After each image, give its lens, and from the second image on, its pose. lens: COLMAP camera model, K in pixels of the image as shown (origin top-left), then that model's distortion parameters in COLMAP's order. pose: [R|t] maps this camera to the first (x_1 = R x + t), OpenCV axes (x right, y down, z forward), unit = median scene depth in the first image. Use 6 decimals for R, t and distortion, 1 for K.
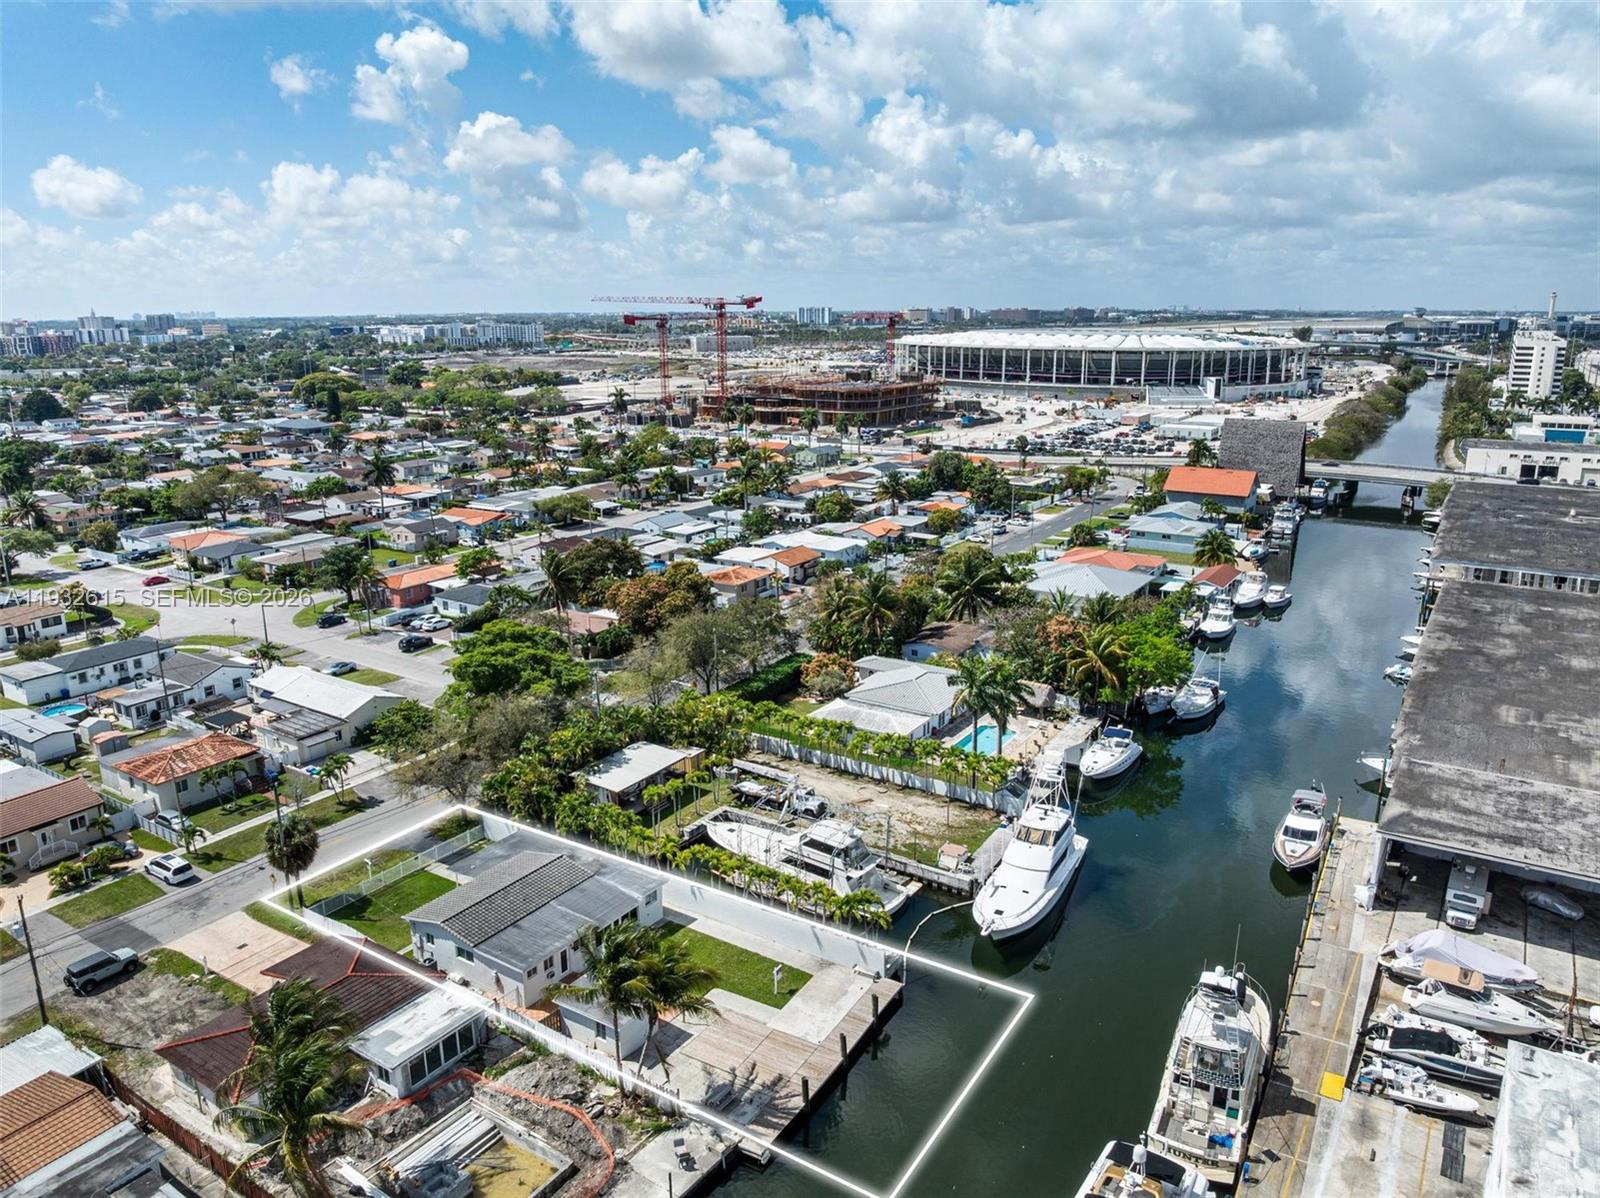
lens RADIAL K [[1124.5, 0, 800.0], [0, 1124.5, 599.0], [0, 0, 1]] dist [-0.037007, 0.005760]
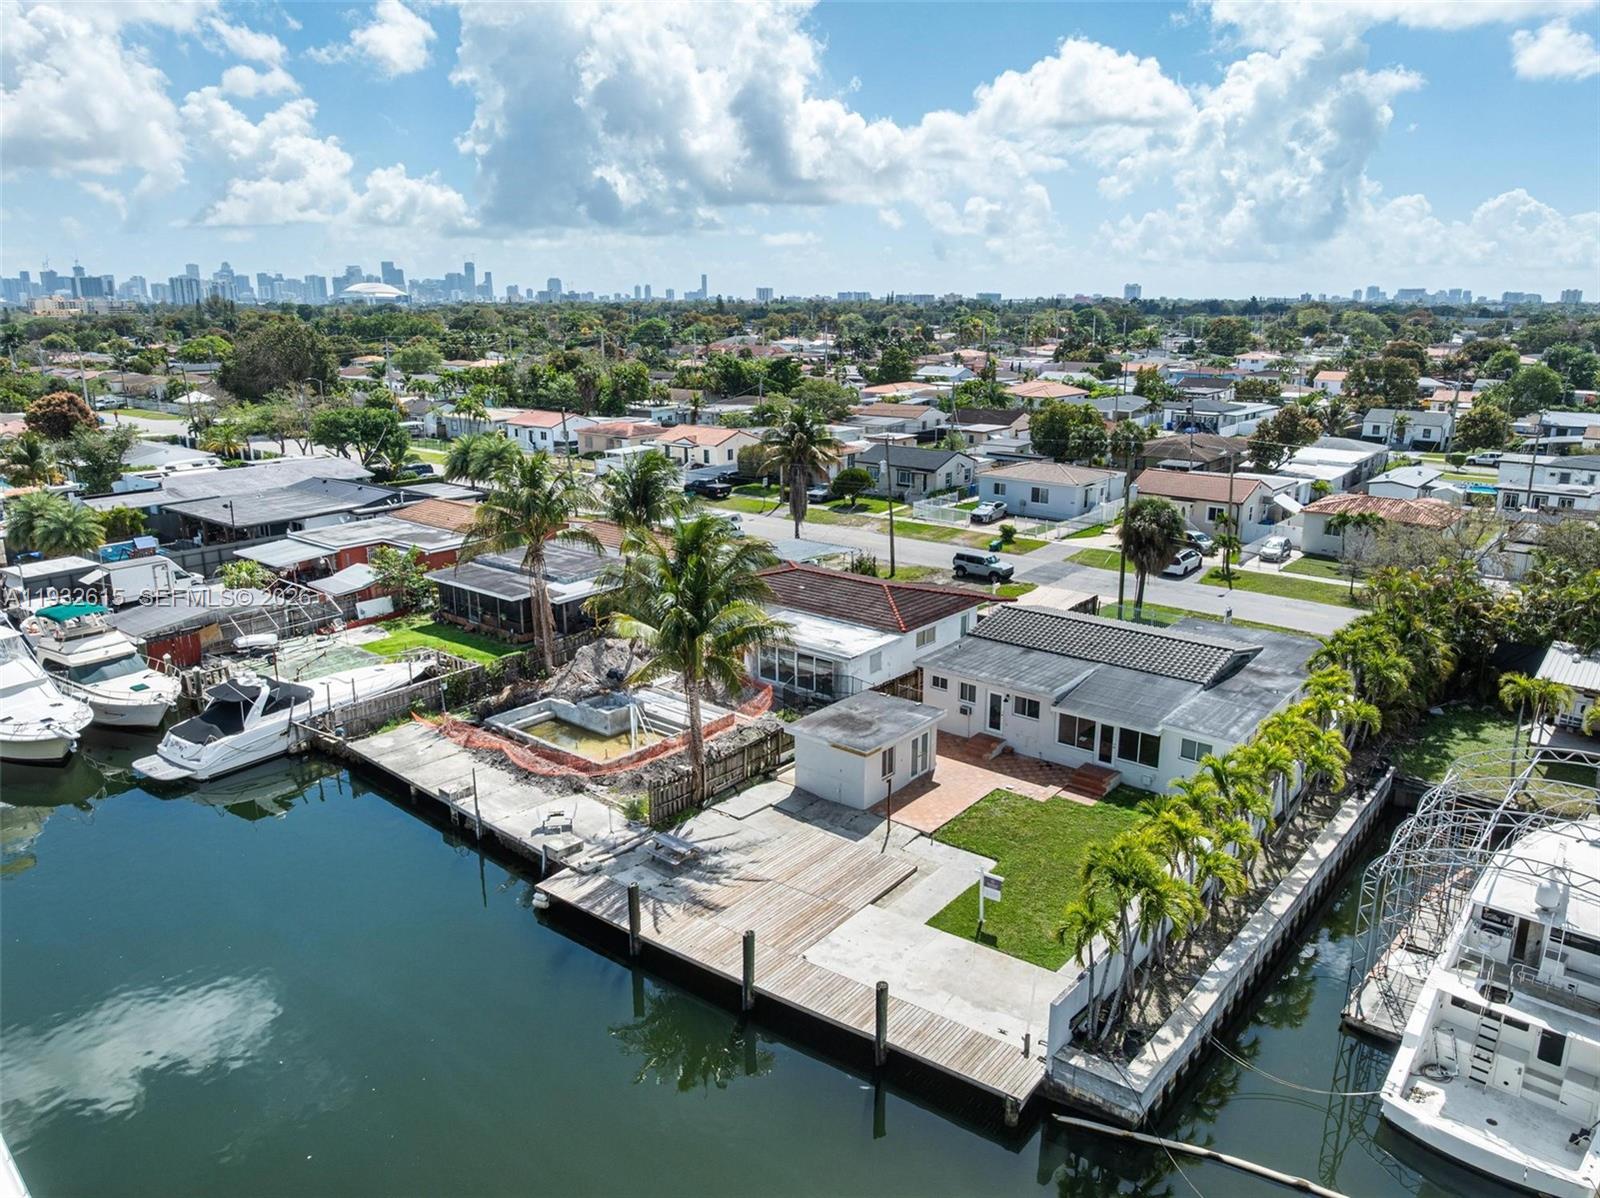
lens RADIAL K [[1124.5, 0, 800.0], [0, 1124.5, 599.0], [0, 0, 1]] dist [-0.037007, 0.005760]
pose [[-0.110859, 0.266960, -0.957310, 0.323213], [-0.246680, 0.925712, 0.286715, 0.083159], [0.962735, 0.267934, -0.036770, 0.713595]]
